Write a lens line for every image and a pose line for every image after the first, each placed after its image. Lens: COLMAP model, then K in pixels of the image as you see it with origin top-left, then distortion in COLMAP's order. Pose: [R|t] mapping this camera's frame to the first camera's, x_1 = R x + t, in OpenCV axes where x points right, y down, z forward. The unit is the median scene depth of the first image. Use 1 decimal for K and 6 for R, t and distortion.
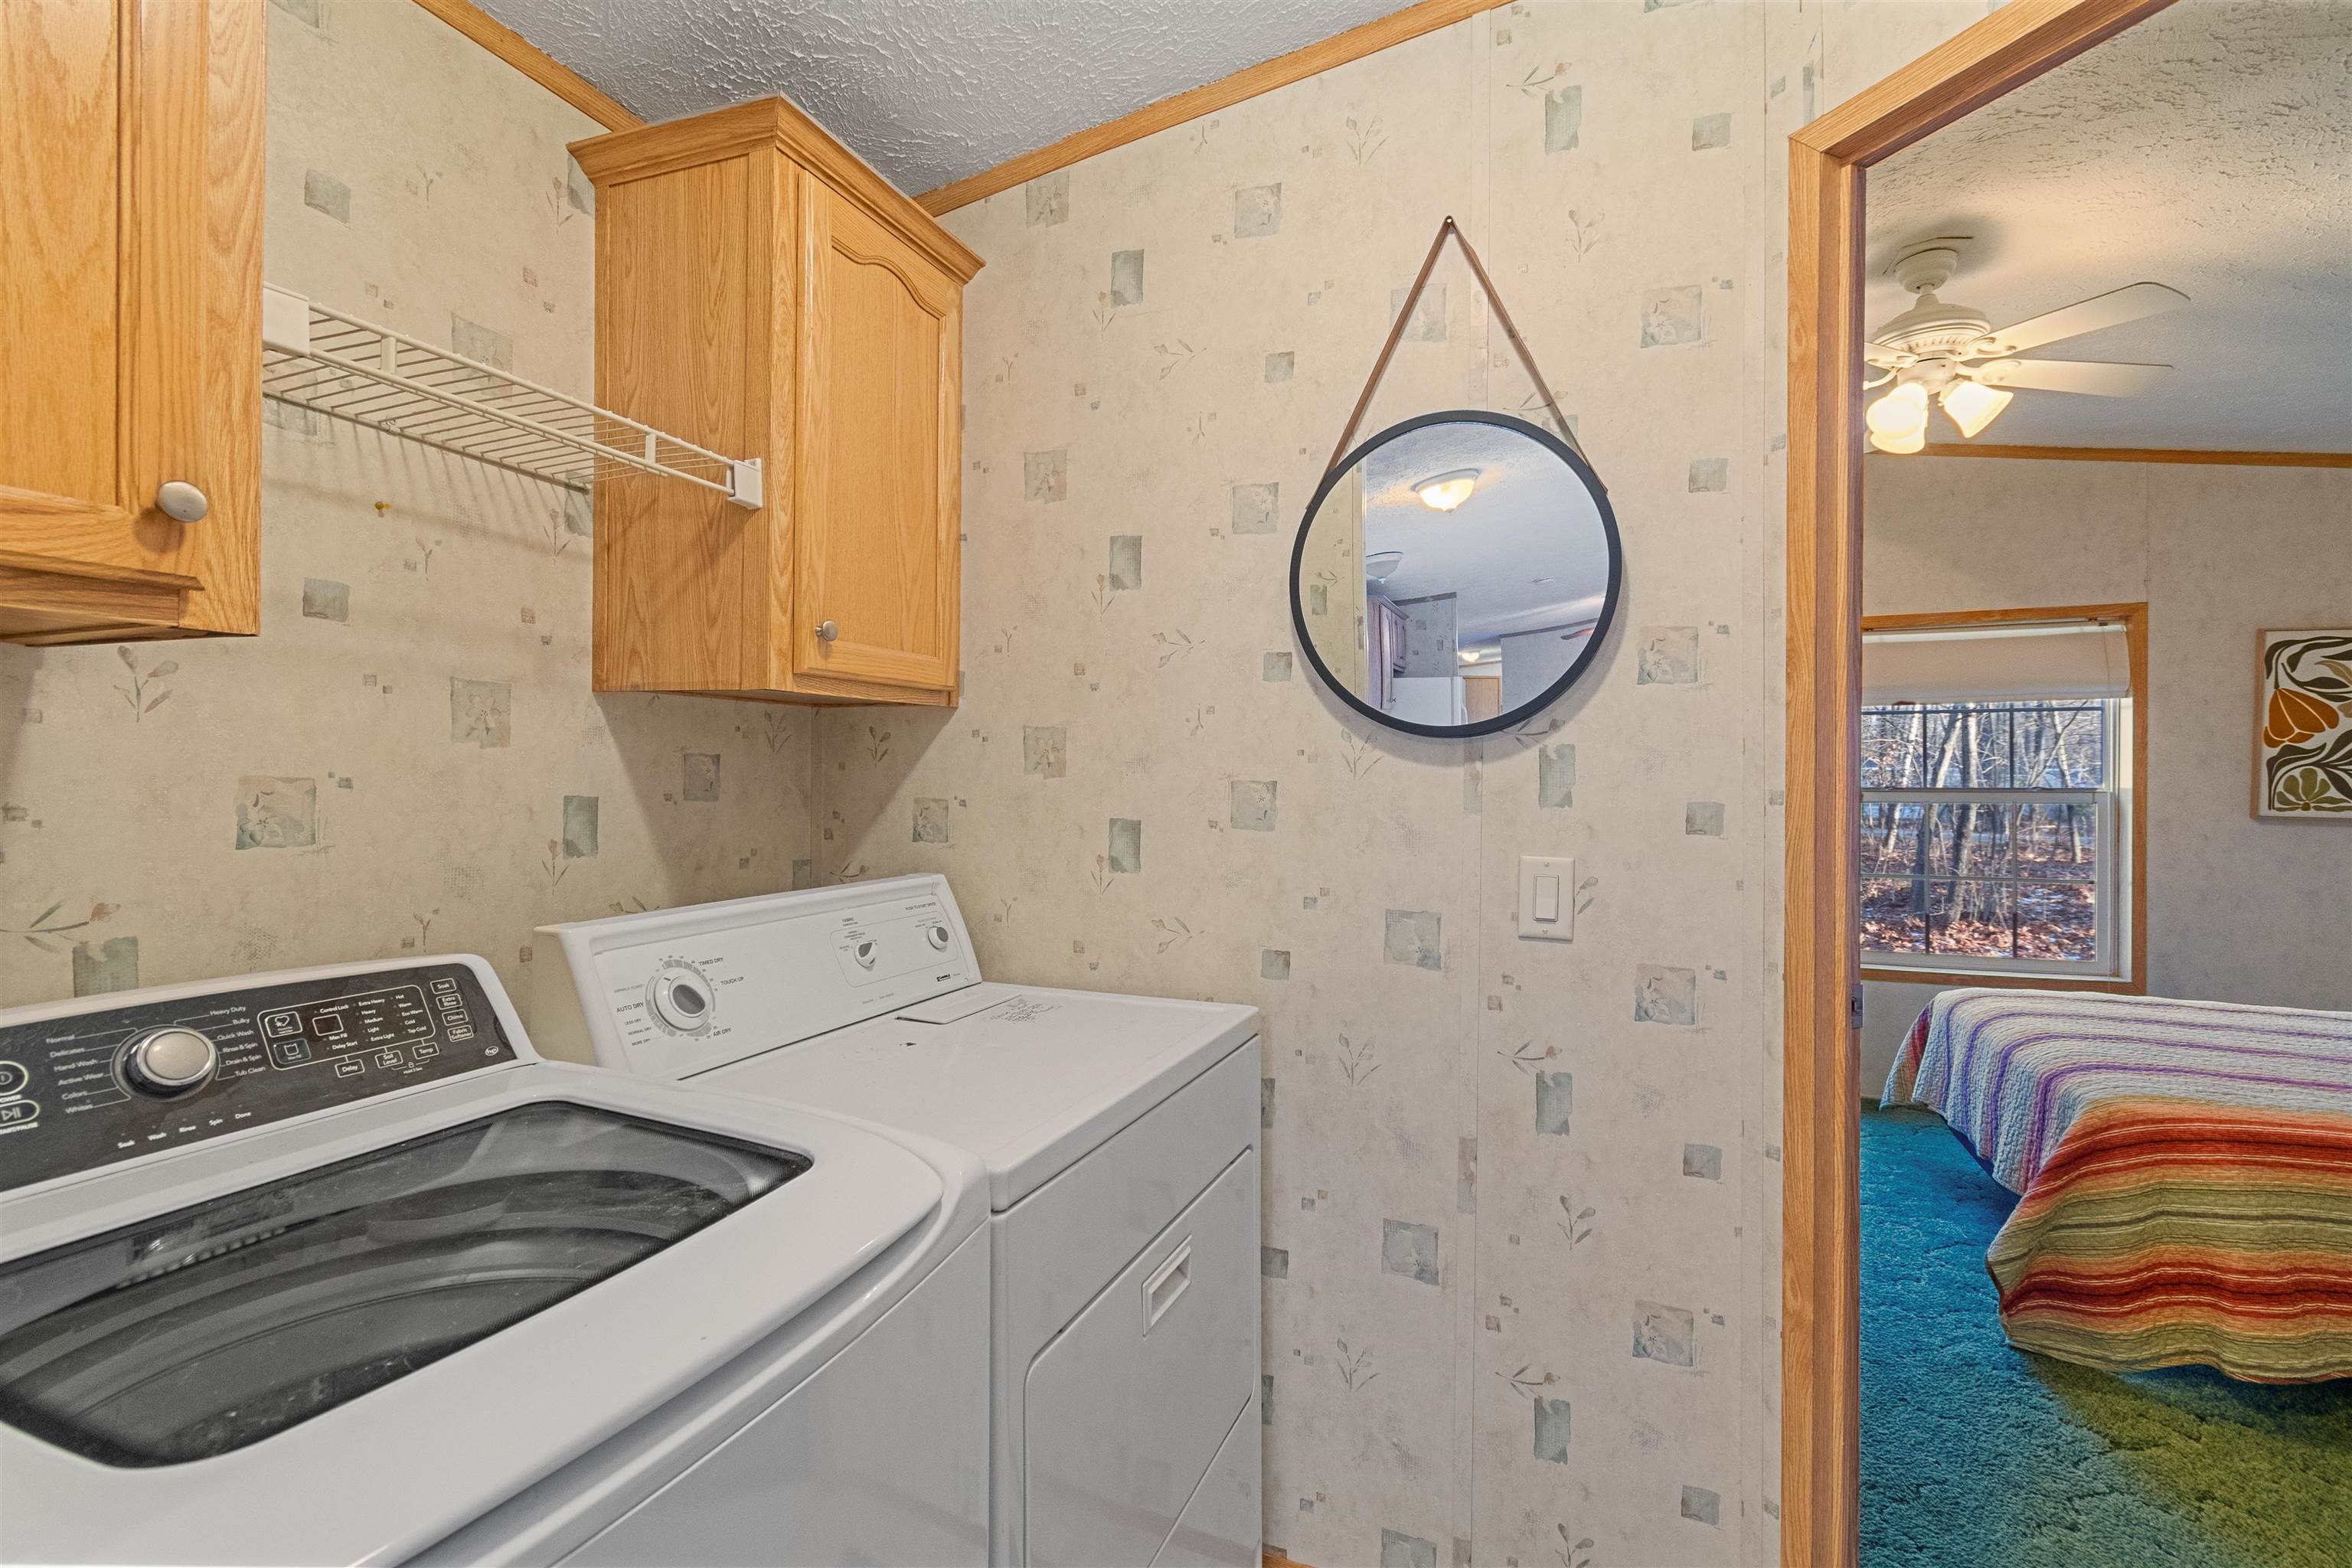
lens RADIAL K [[1059.8, 0, 1174.6], [0, 1059.8, 773.0], [0, 0, 1]] dist [-0.010836, -0.000400]
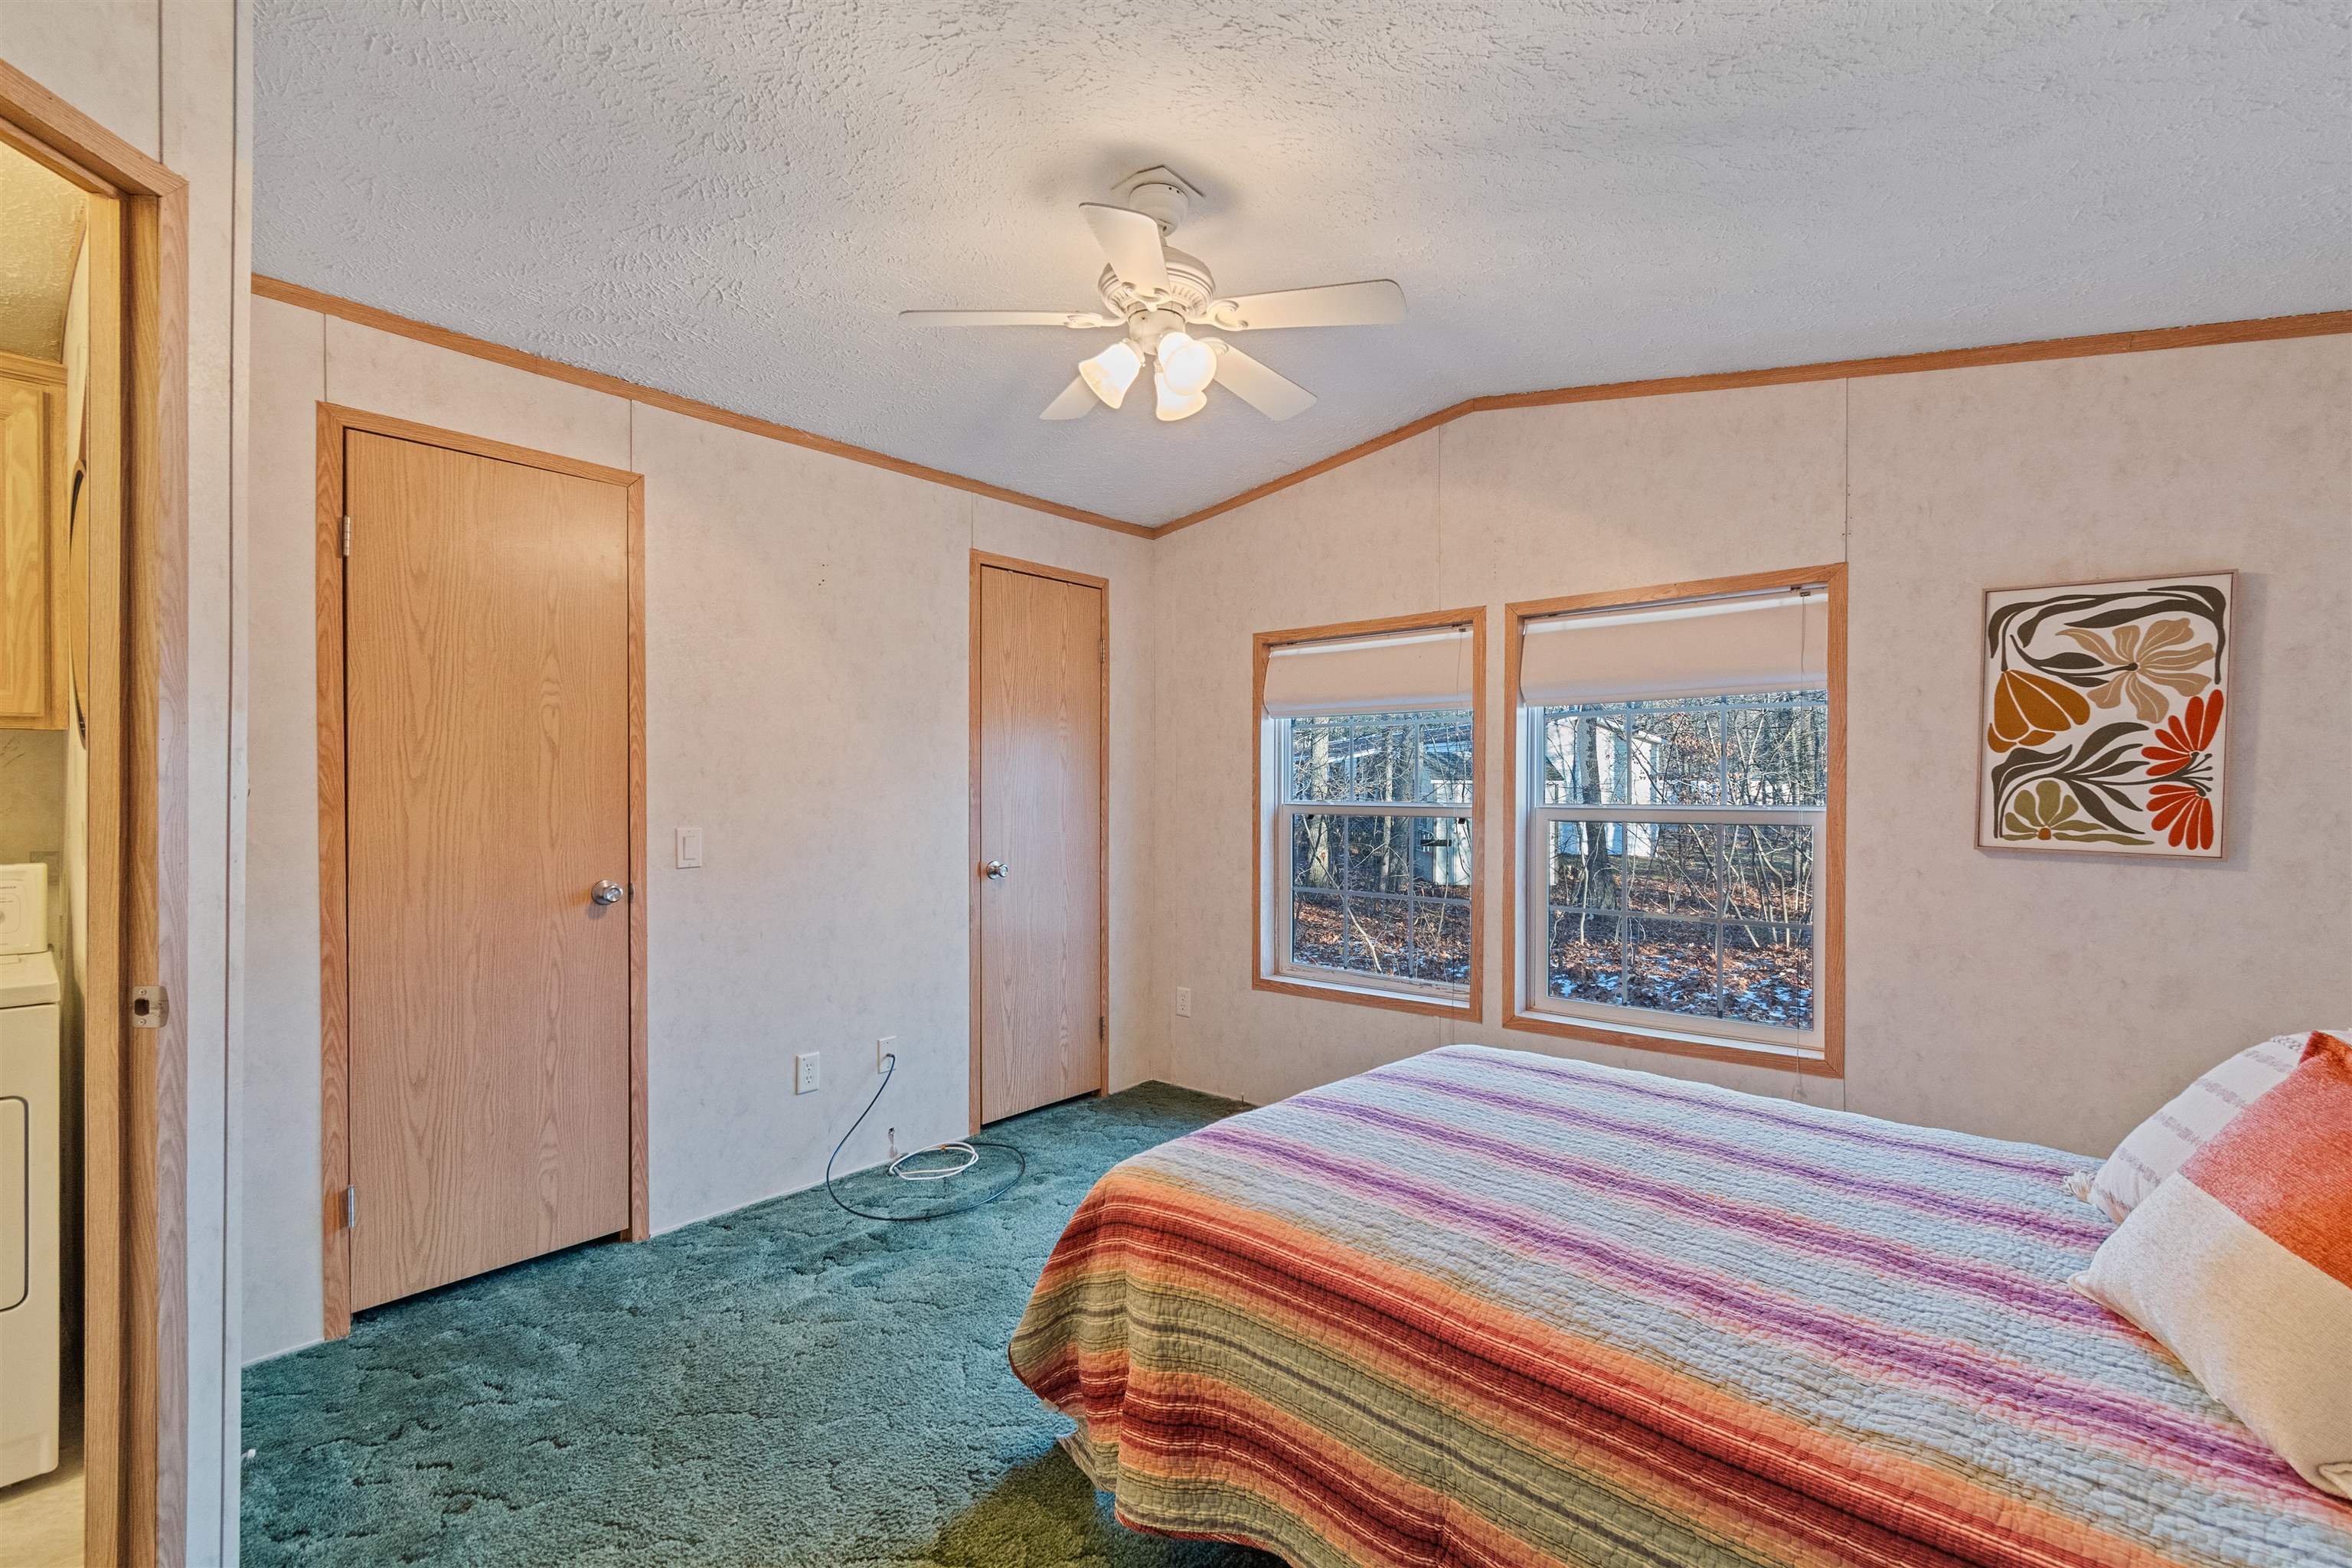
lens RADIAL K [[1059.8, 0, 1176.9], [0, 1059.8, 790.8], [0, 0, 1]] dist [-0.010836, -0.000400]
pose [[0.946244, 0.002934, -0.323441, 0.750369], [-0.002255, 0.999994, 0.002475, 0.001896], [0.323446, -0.001613, 0.946245, 0.125913]]
